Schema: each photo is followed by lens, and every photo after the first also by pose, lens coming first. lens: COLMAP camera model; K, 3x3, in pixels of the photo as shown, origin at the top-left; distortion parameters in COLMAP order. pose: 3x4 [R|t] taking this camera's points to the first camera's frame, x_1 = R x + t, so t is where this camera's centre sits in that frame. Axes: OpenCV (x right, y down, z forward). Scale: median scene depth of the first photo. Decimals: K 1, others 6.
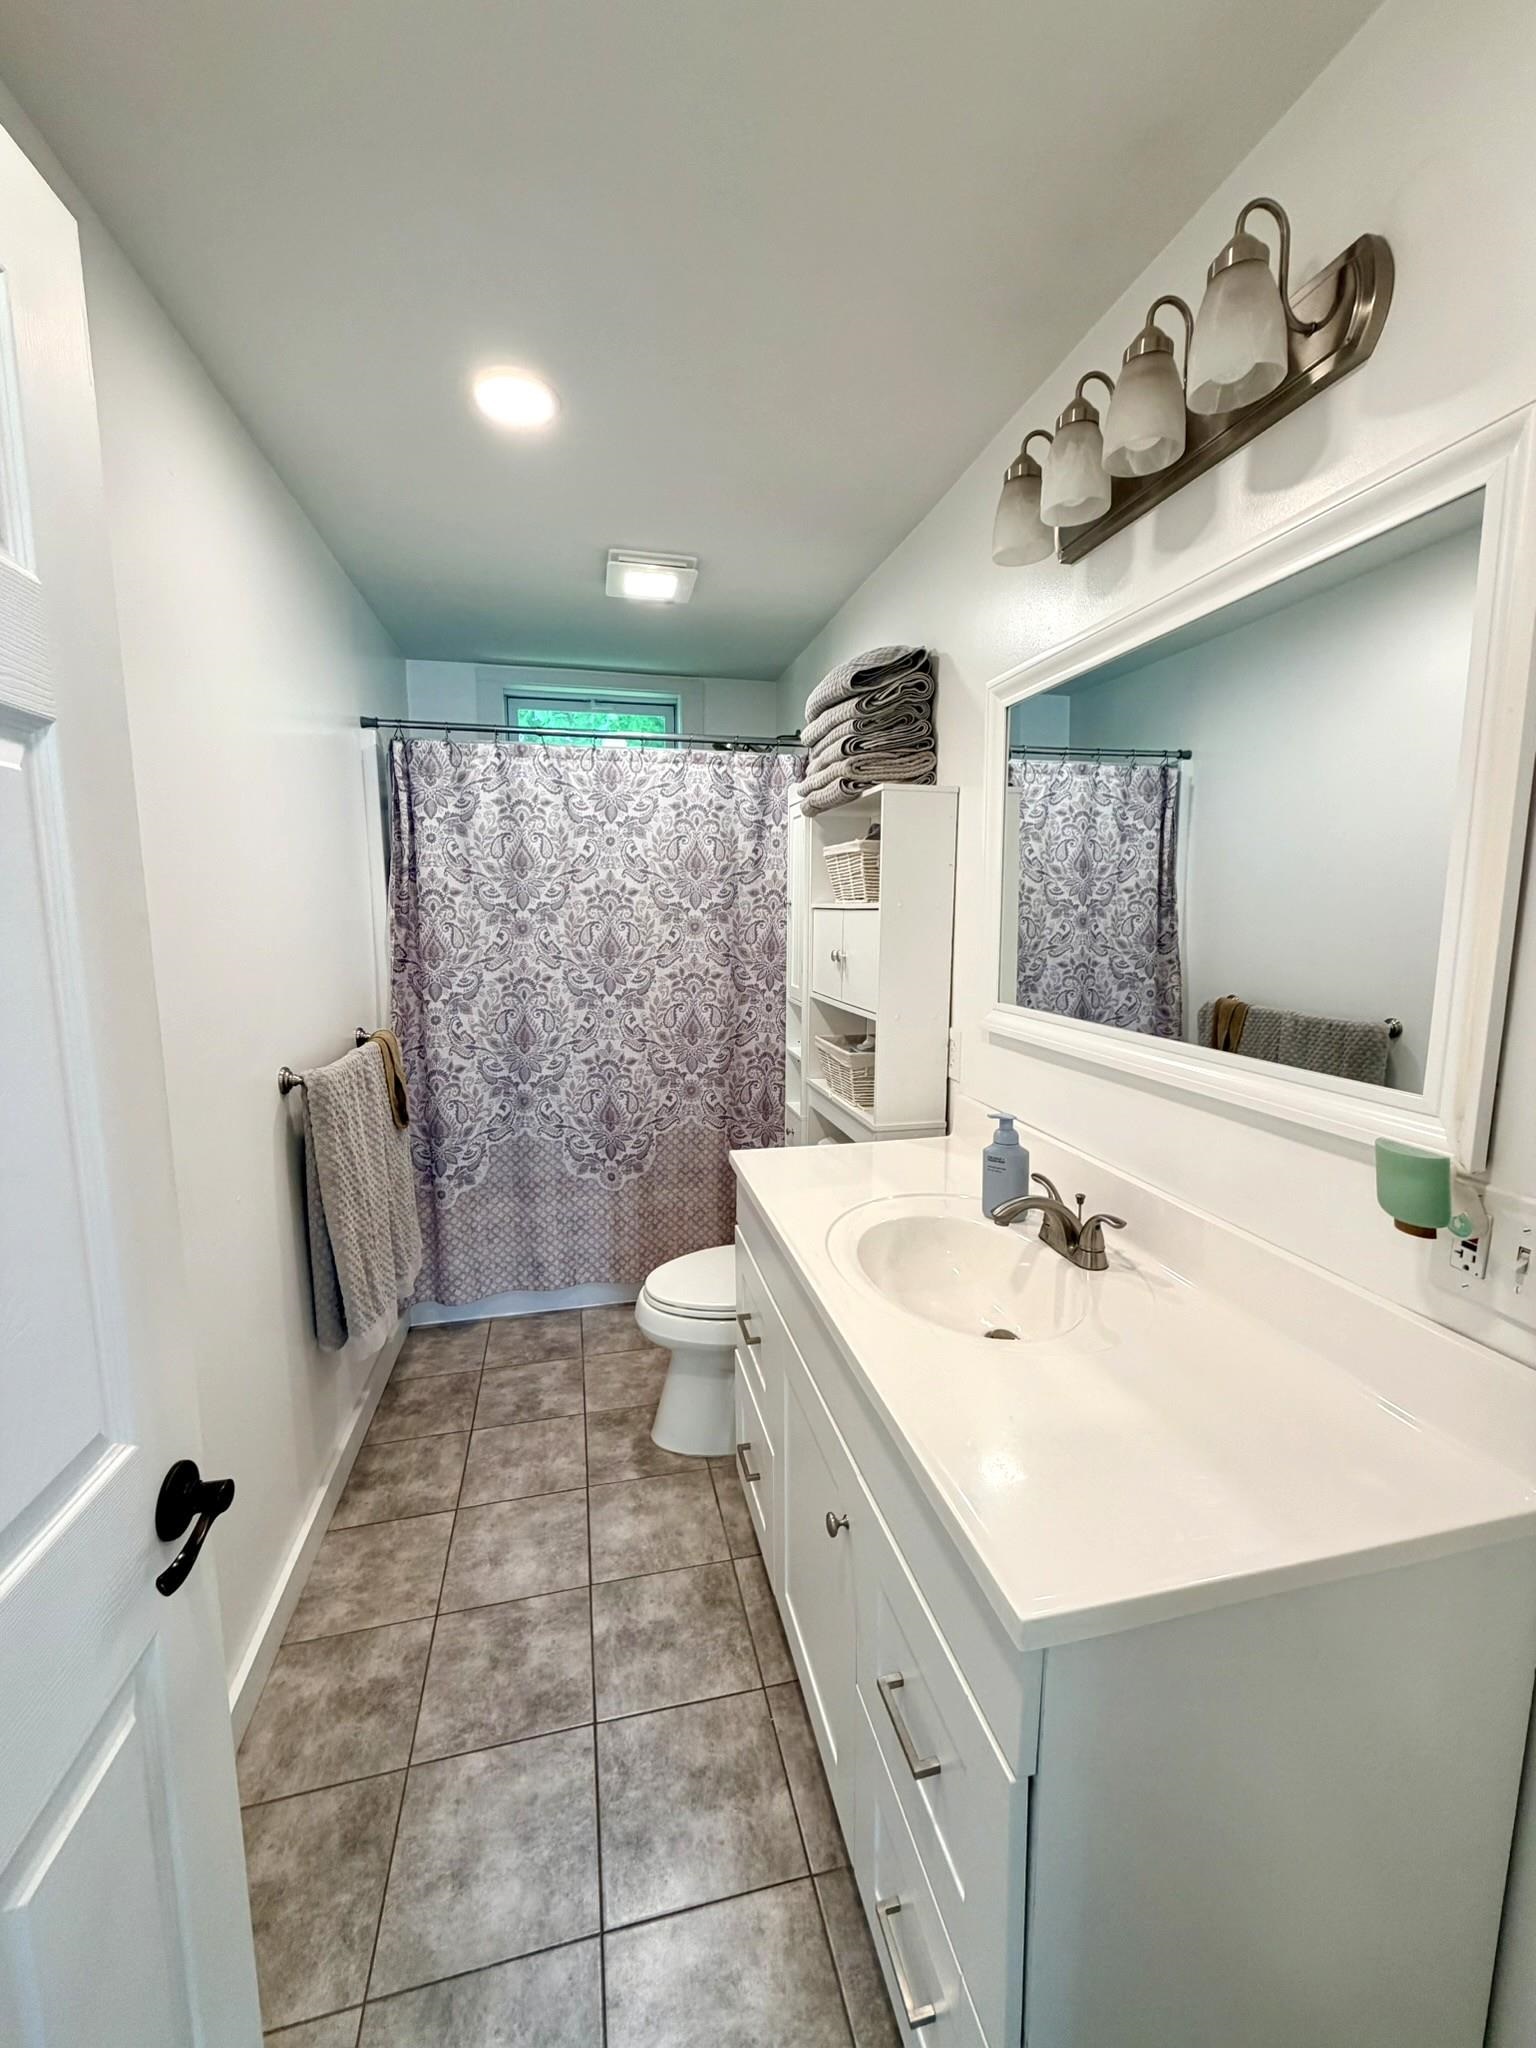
lens RADIAL K [[818.6, 0, 769.0], [0, 818.6, 1021.1], [0, 0, 1]] dist [0.000331, 0.000297]
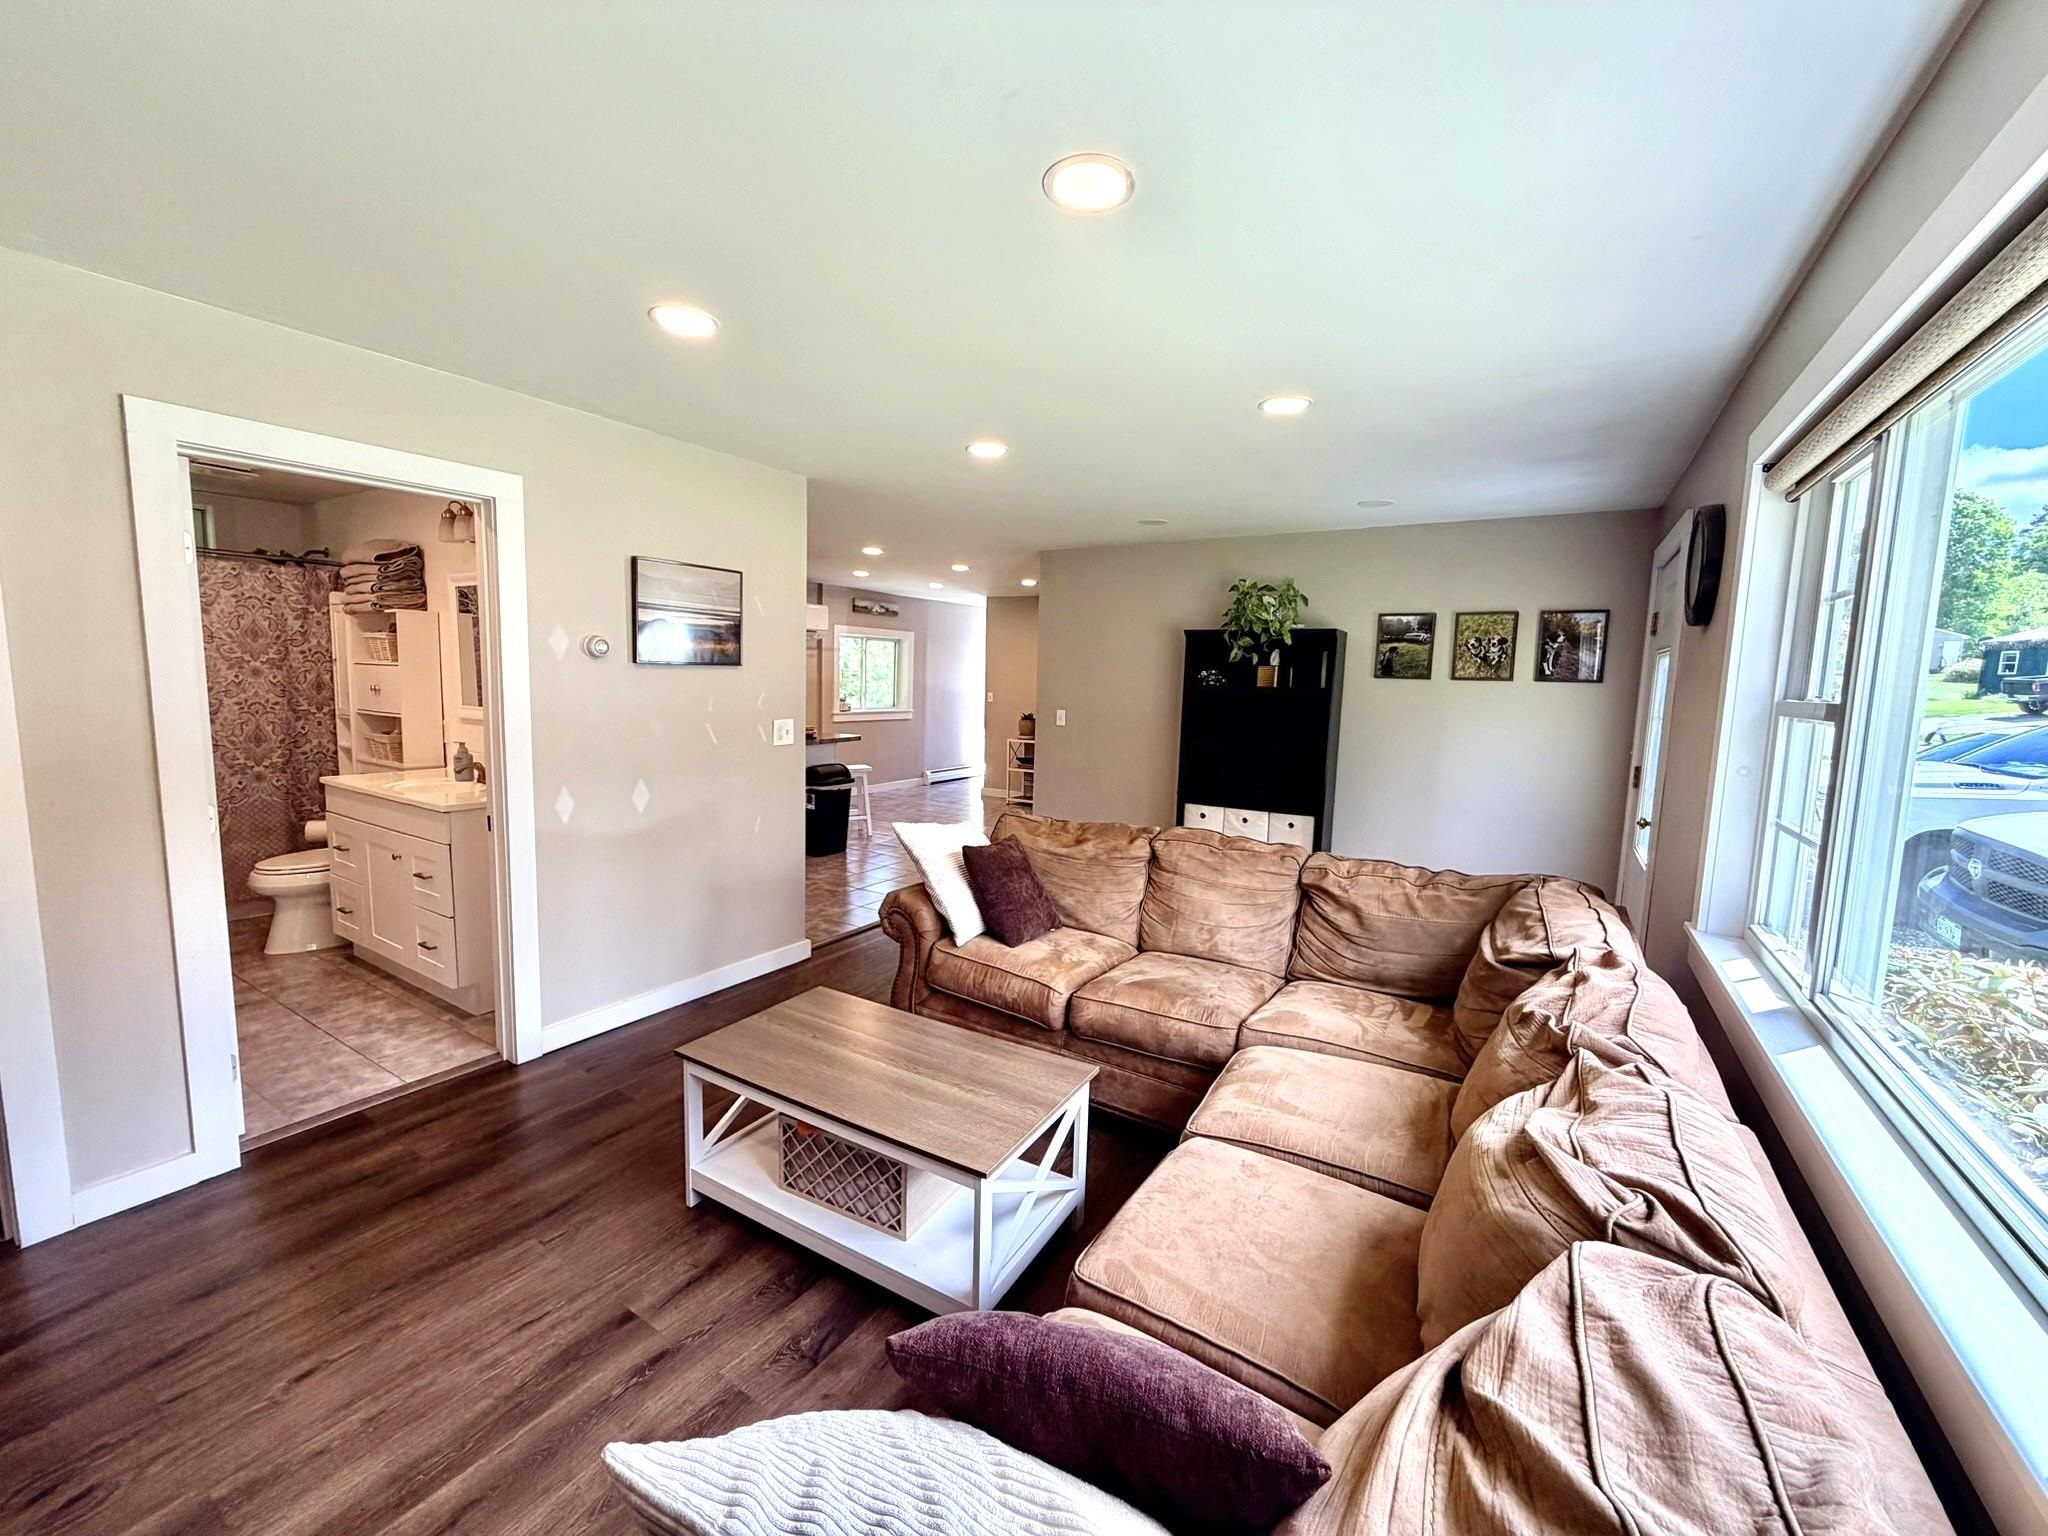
lens RADIAL K [[818.6, 0, 1022.3], [0, 818.6, 764.4], [0, 0, 1]] dist [0.000331, 0.000297]
pose [[0.713997, -0.057822, 0.697757, -0.152697], [0.070566, 0.997452, 0.010448, 0.155363], [-0.696583, 0.041778, 0.716258, -1.198443]]
